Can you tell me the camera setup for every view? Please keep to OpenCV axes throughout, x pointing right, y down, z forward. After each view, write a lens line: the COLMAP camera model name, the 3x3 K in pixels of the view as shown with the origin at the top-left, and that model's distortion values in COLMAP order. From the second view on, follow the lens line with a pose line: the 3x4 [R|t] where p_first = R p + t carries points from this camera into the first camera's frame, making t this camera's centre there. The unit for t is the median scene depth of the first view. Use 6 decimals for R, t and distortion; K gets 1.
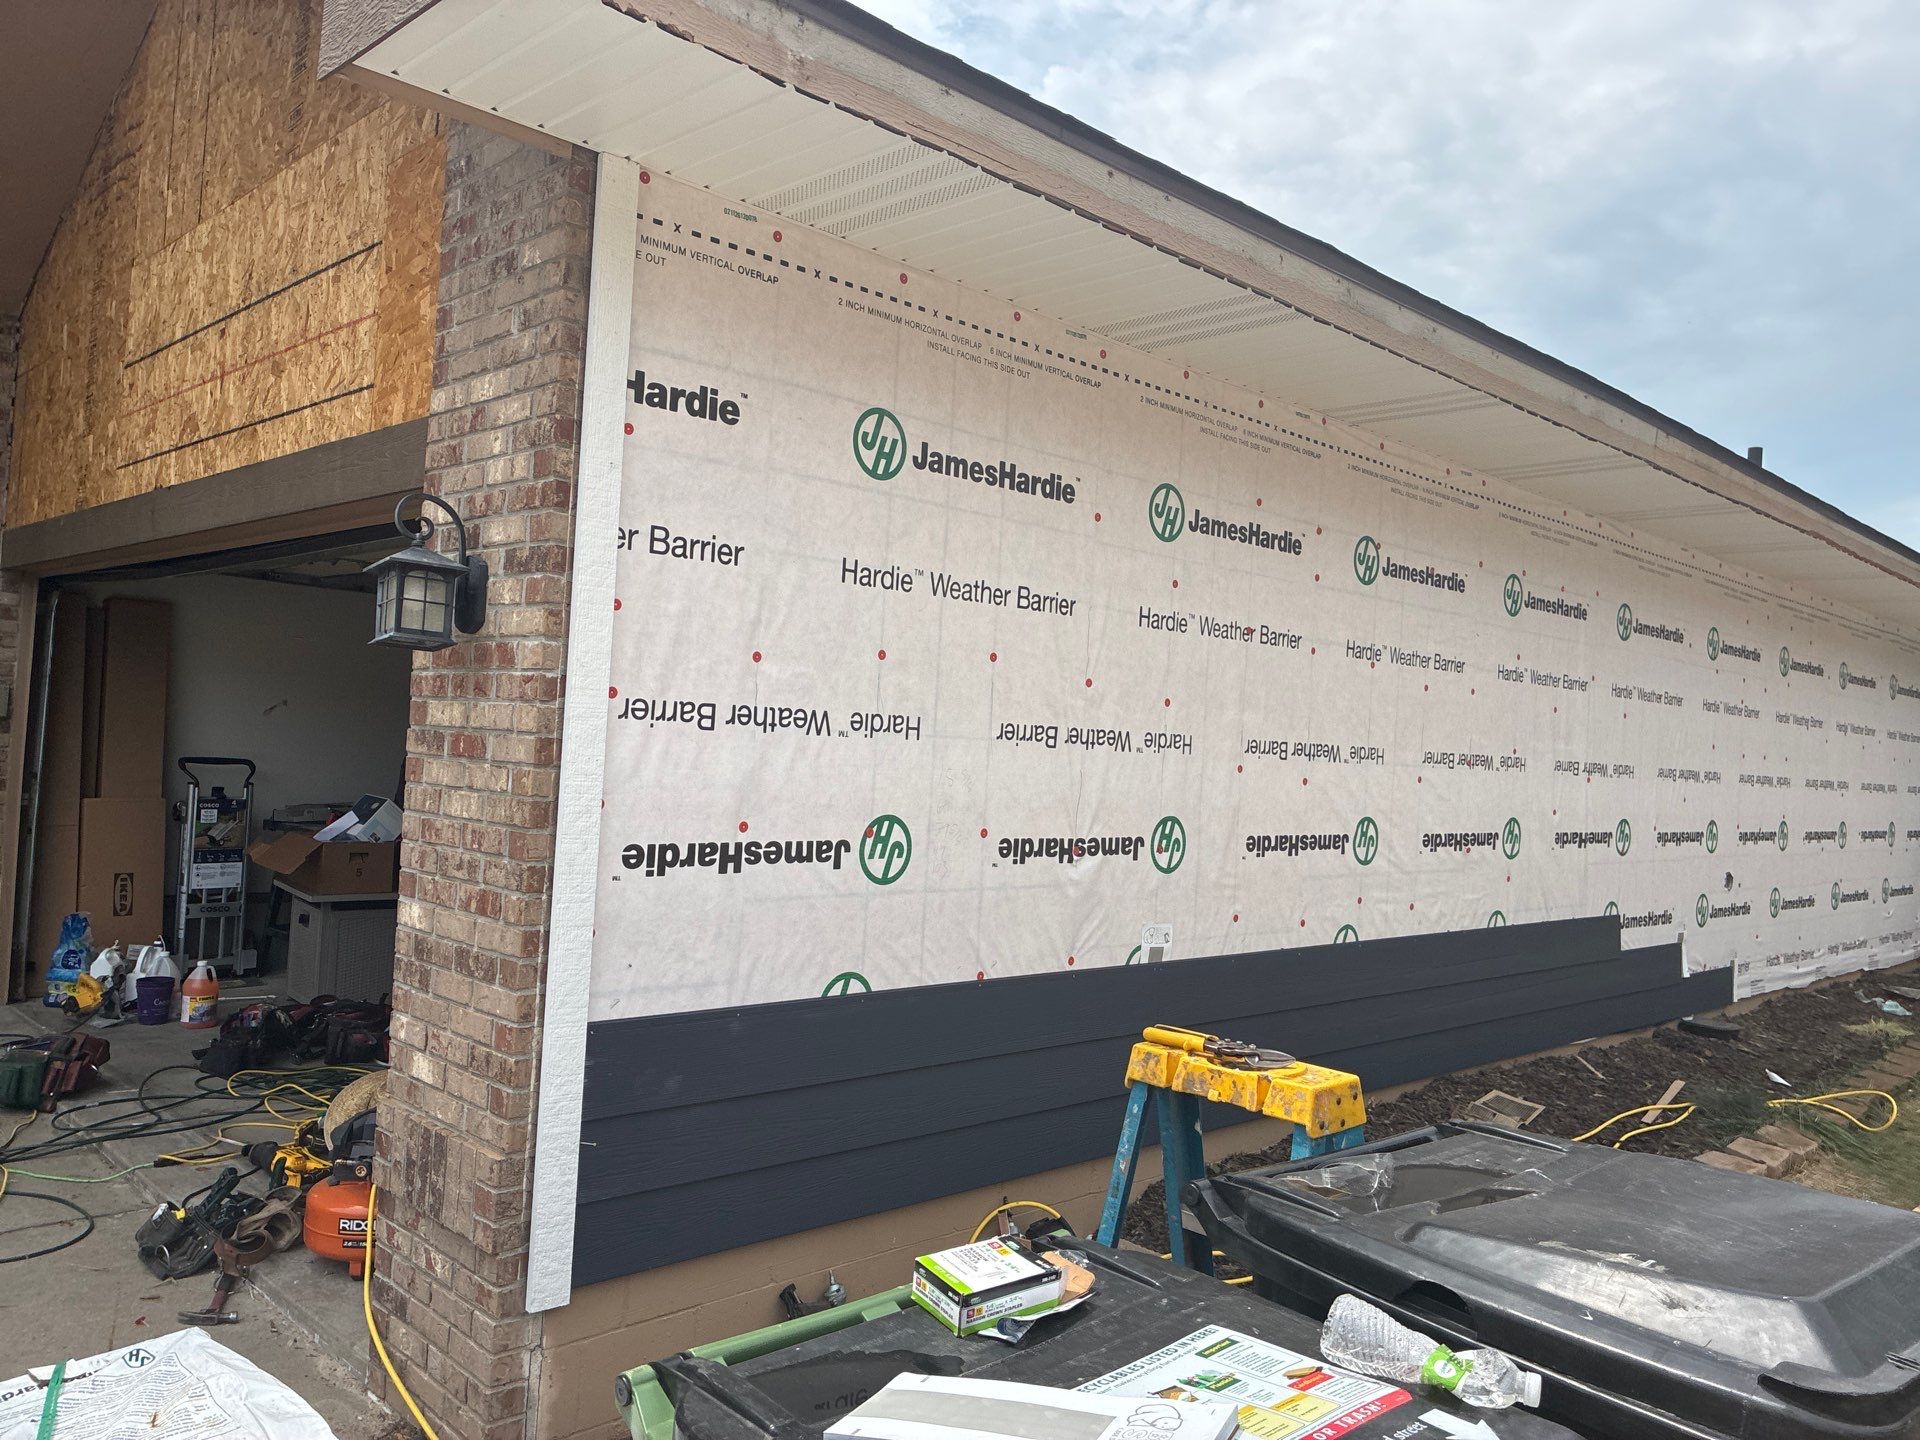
lens RADIAL K [[1493.5, 0, 958.8], [0, 1493.5, 721.5], [0, 0, 1]] dist [0.023280, -0.036537]
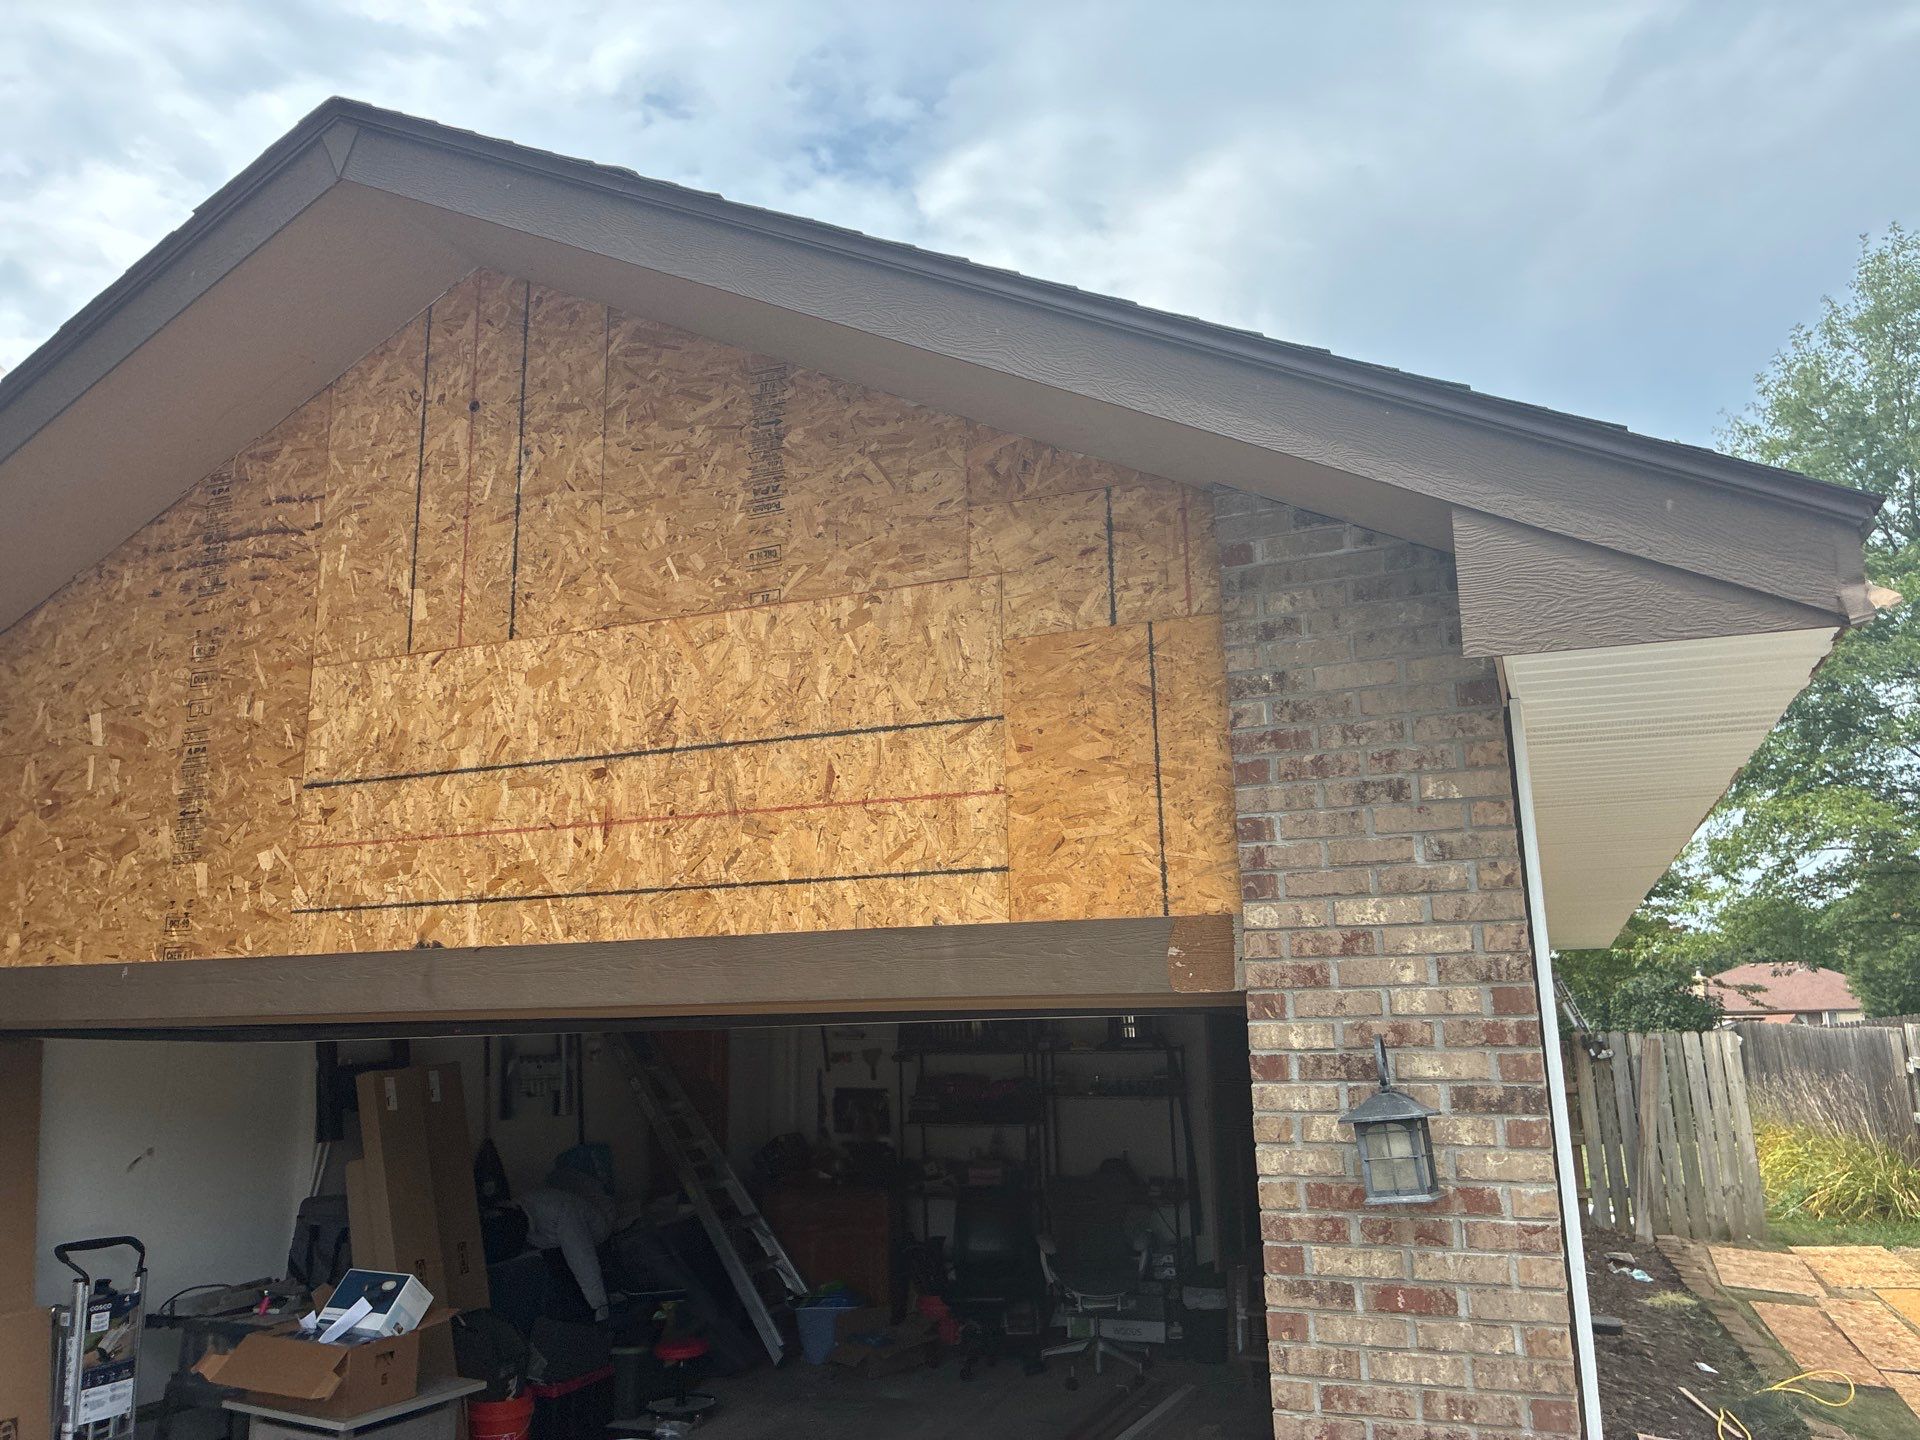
lens RADIAL K [[1493.5, 0, 959.4], [0, 1493.5, 722.7], [0, 0, 1]] dist [0.023280, -0.036537]
pose [[0.920174, 0.026620, 0.390605, -0.935608], [0.049125, 0.981950, -0.182647, -0.175999], [-0.388417, 0.187256, 0.902257, 0.192388]]
